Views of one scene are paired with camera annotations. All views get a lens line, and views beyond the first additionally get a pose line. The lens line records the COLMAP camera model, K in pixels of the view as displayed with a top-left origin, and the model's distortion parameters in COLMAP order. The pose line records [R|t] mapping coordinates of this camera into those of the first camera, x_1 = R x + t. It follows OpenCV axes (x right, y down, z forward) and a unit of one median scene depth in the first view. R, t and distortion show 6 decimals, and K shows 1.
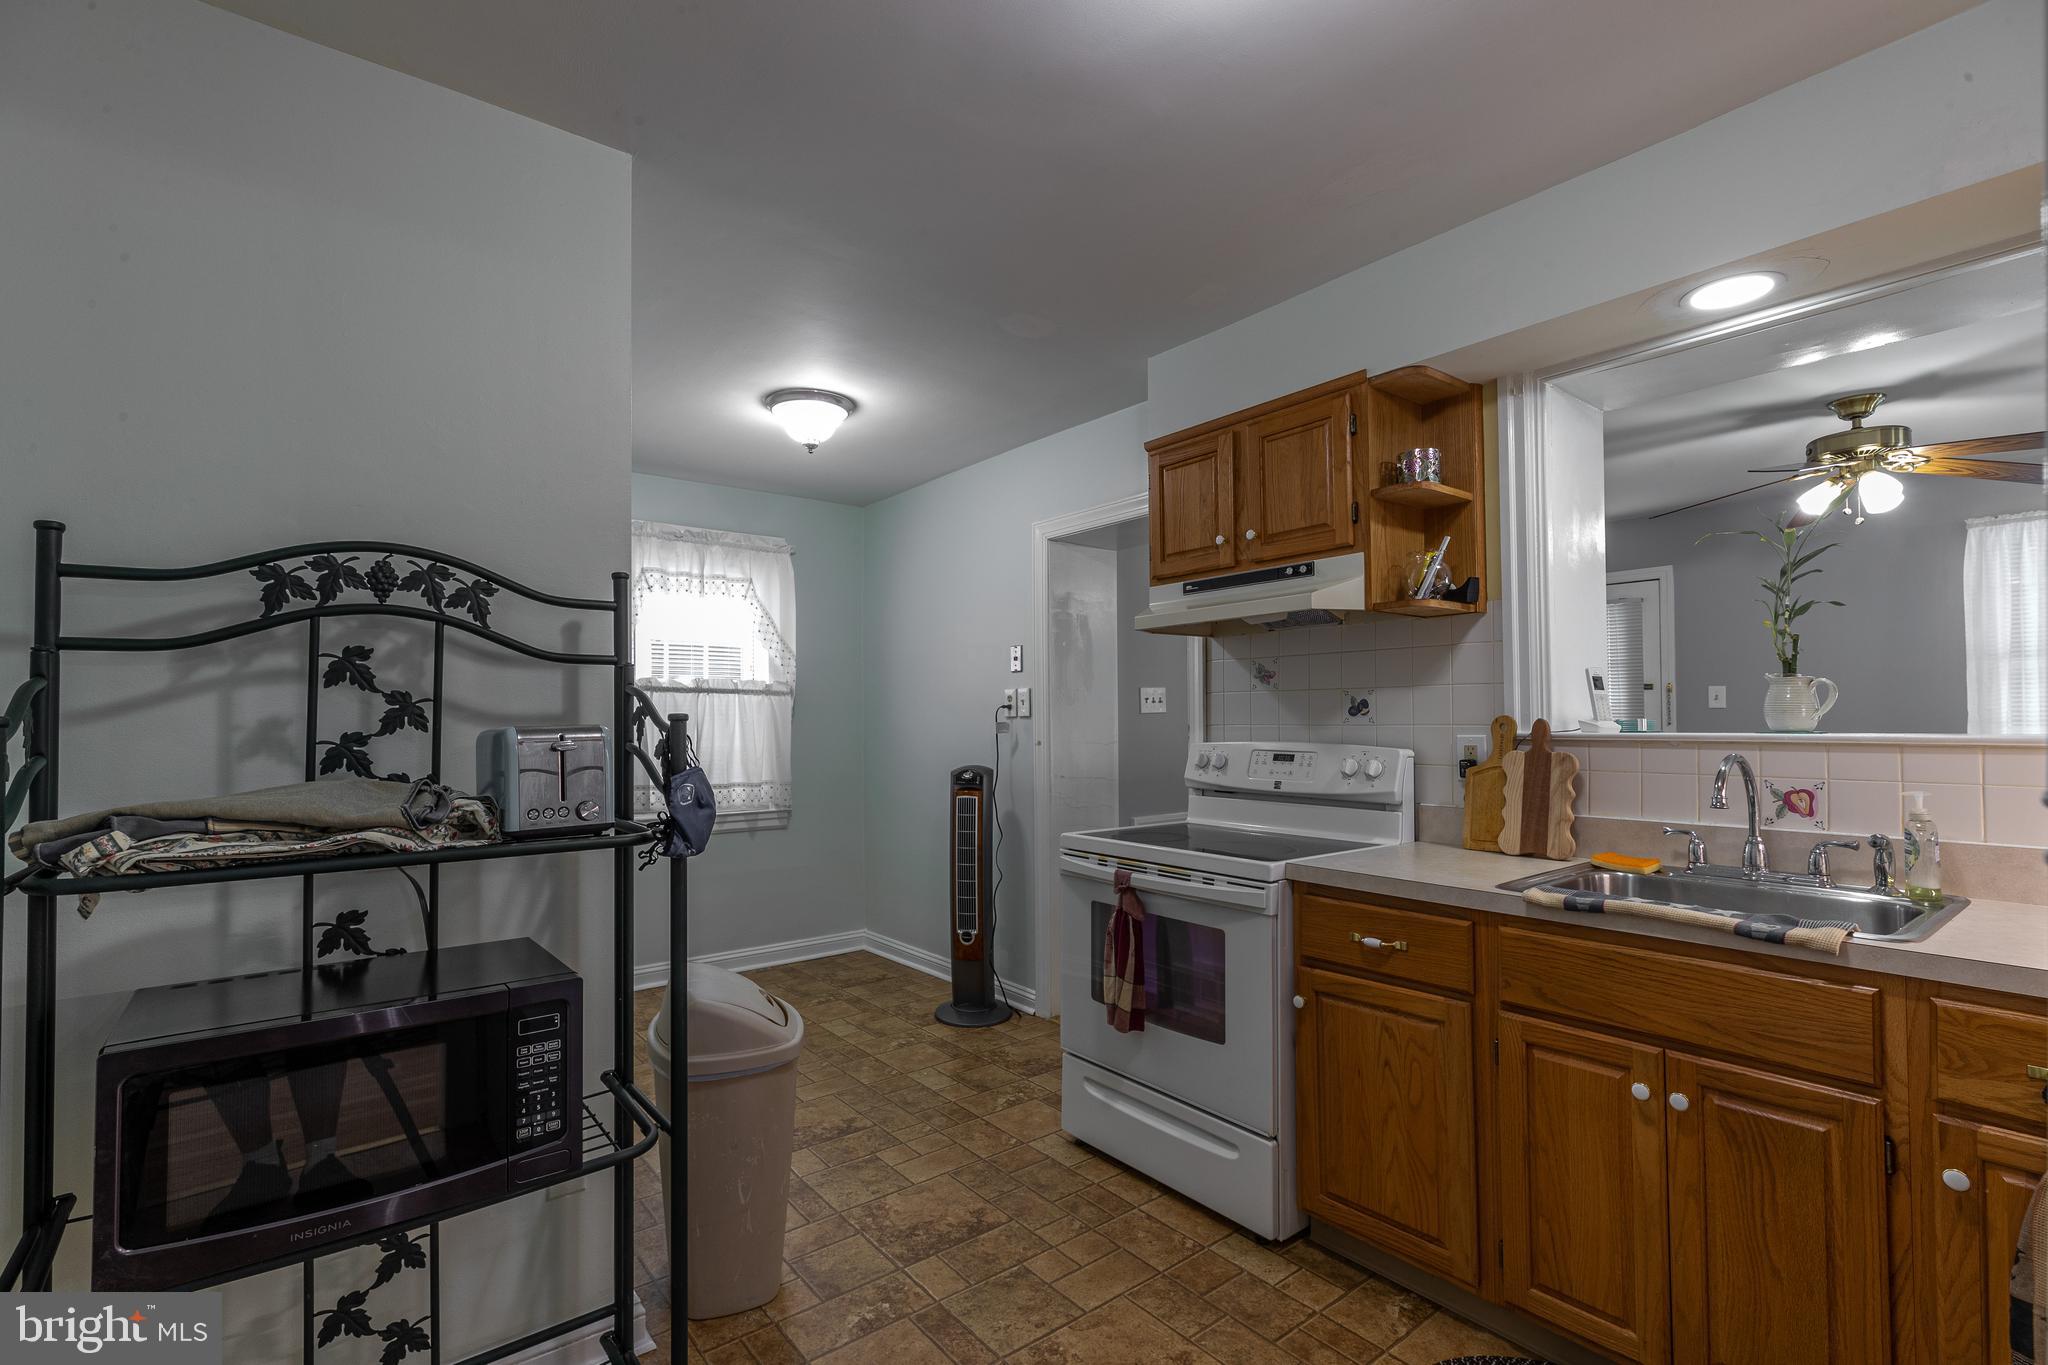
lens RADIAL K [[929.2, 0, 1014.7], [0, 929.2, 704.5], [0, 0, 1]] dist [0.011074, -0.000707]
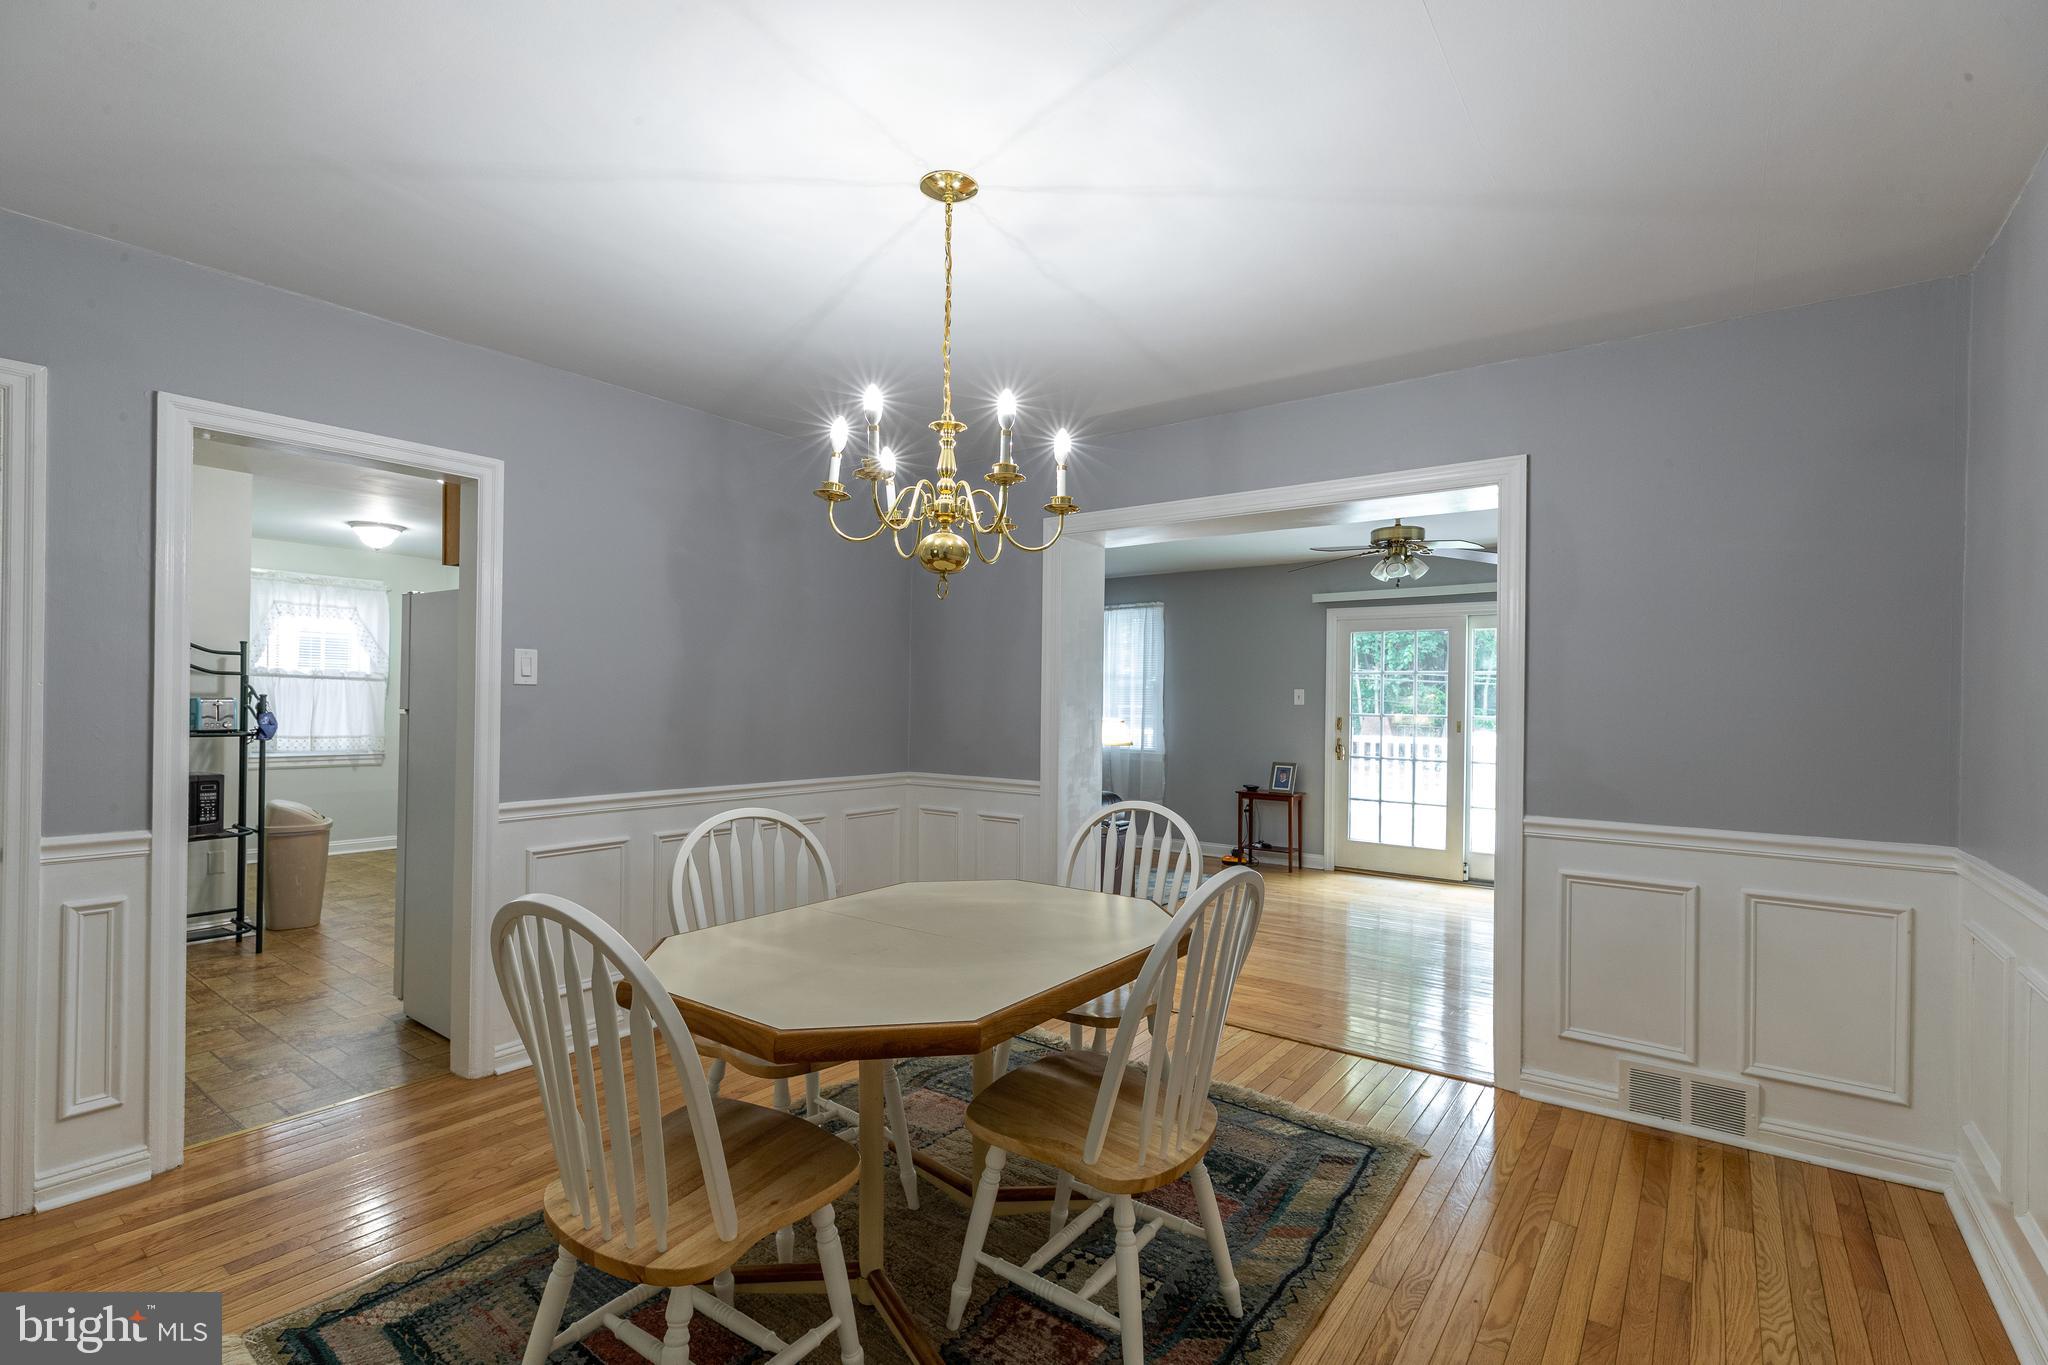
lens RADIAL K [[929.2, 0, 1014.7], [0, 929.2, 704.5], [0, 0, 1]] dist [0.011074, -0.000707]
pose [[0.965634, 0.020361, 0.259106, 0.783528], [-0.024711, 0.999603, 0.013540, -0.037547], [-0.258727, -0.019478, 0.965754, -1.665094]]
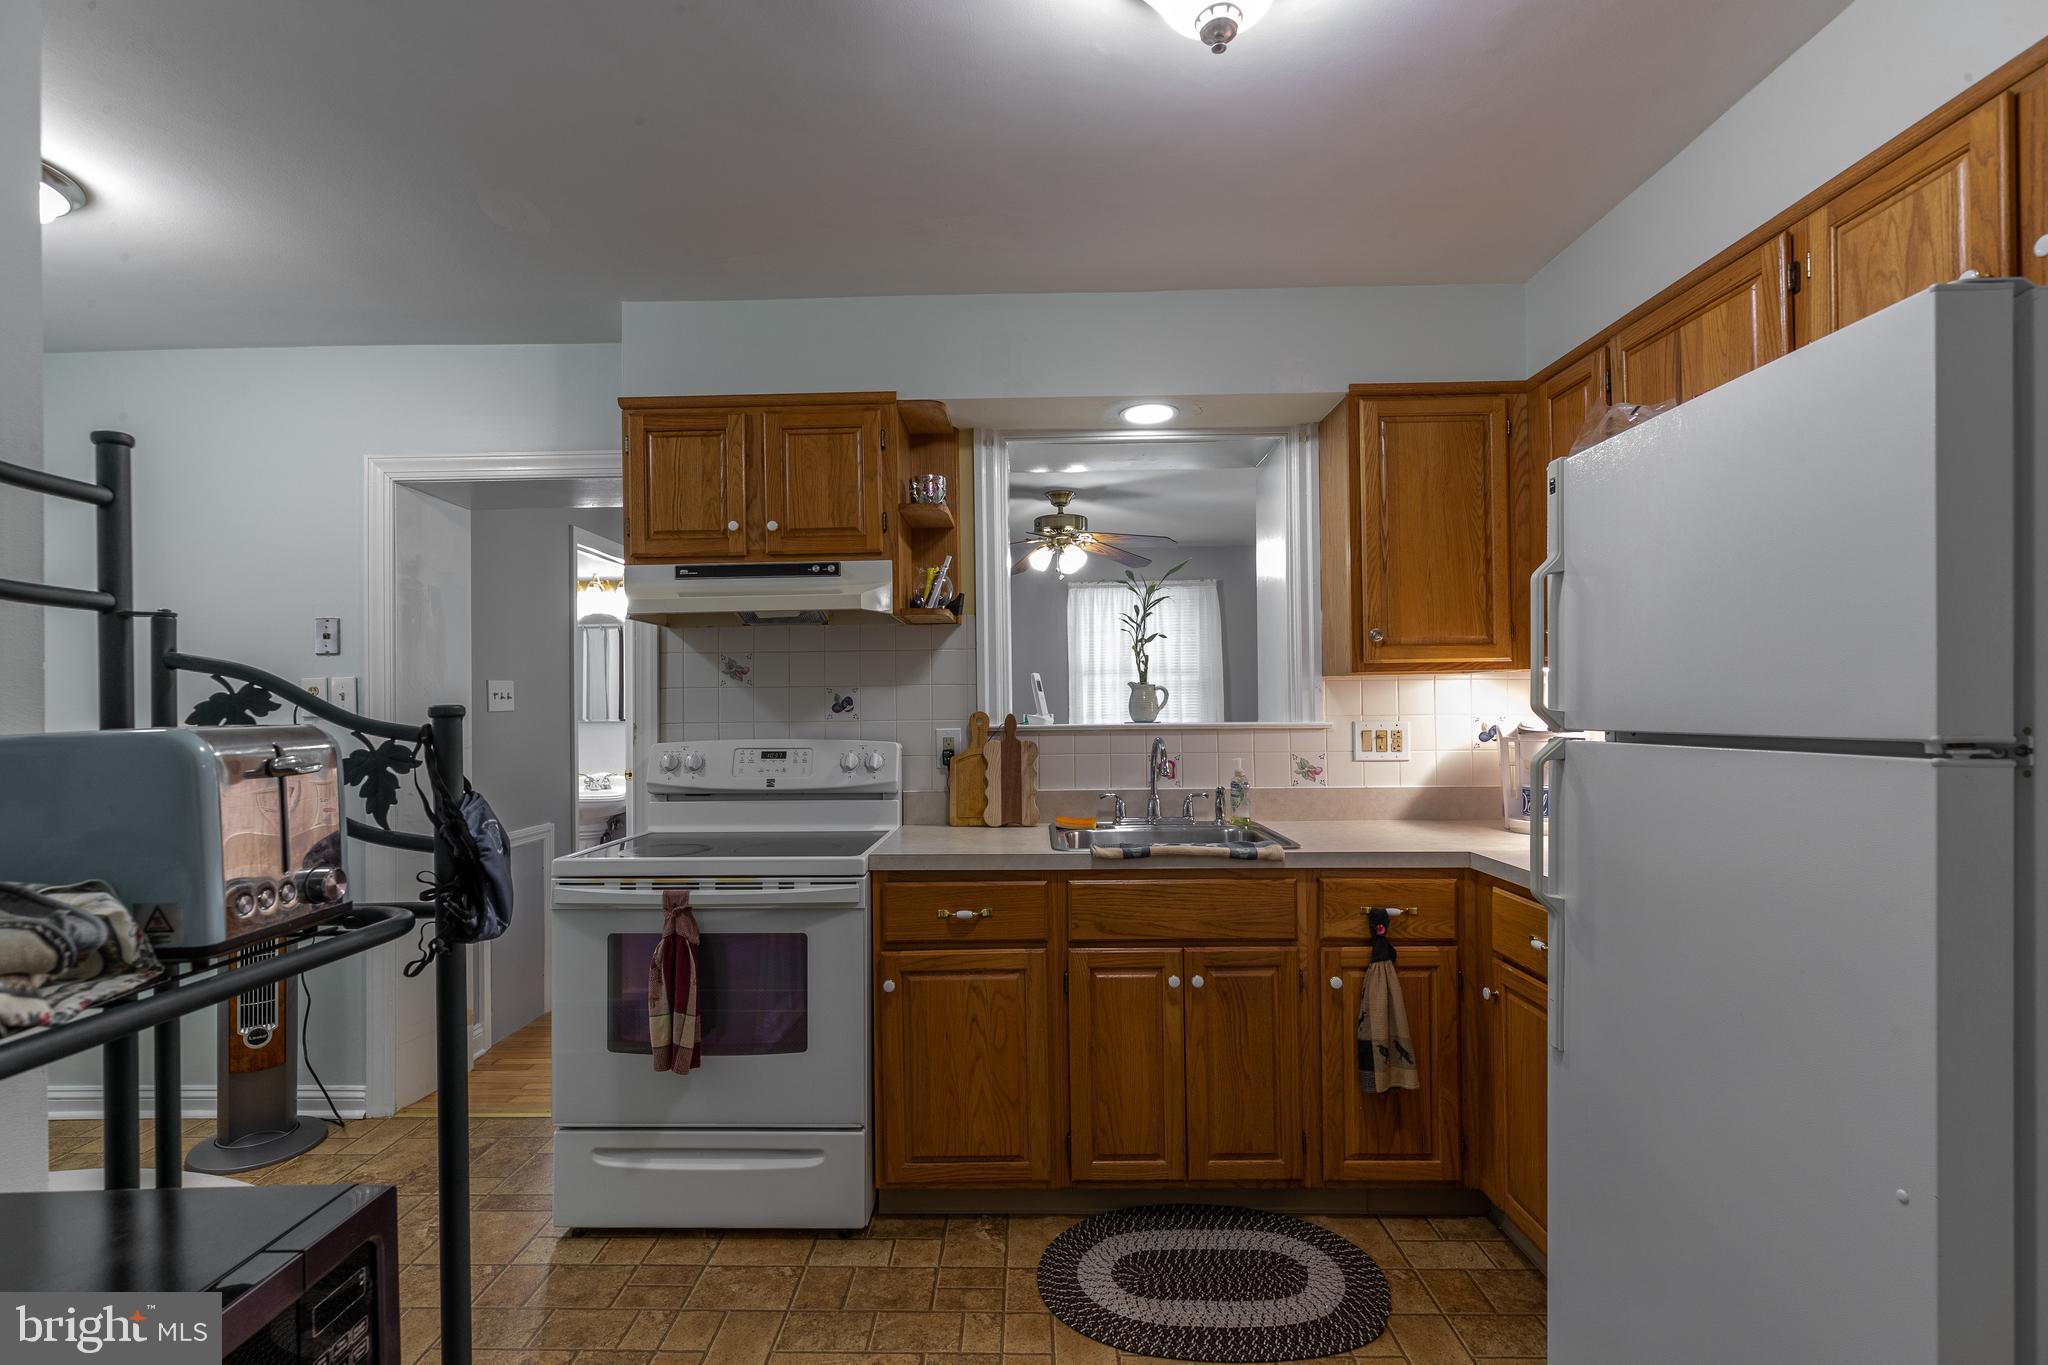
lens RADIAL K [[929.2, 0, 1014.7], [0, 929.2, 704.5], [0, 0, 1]] dist [0.011074, -0.000707]
pose [[0.639648, 0.004429, 0.768655, -0.365145], [-0.004345, 0.999988, -0.002146, 0.005286], [-0.768656, -0.001967, 0.639660, 0.204132]]
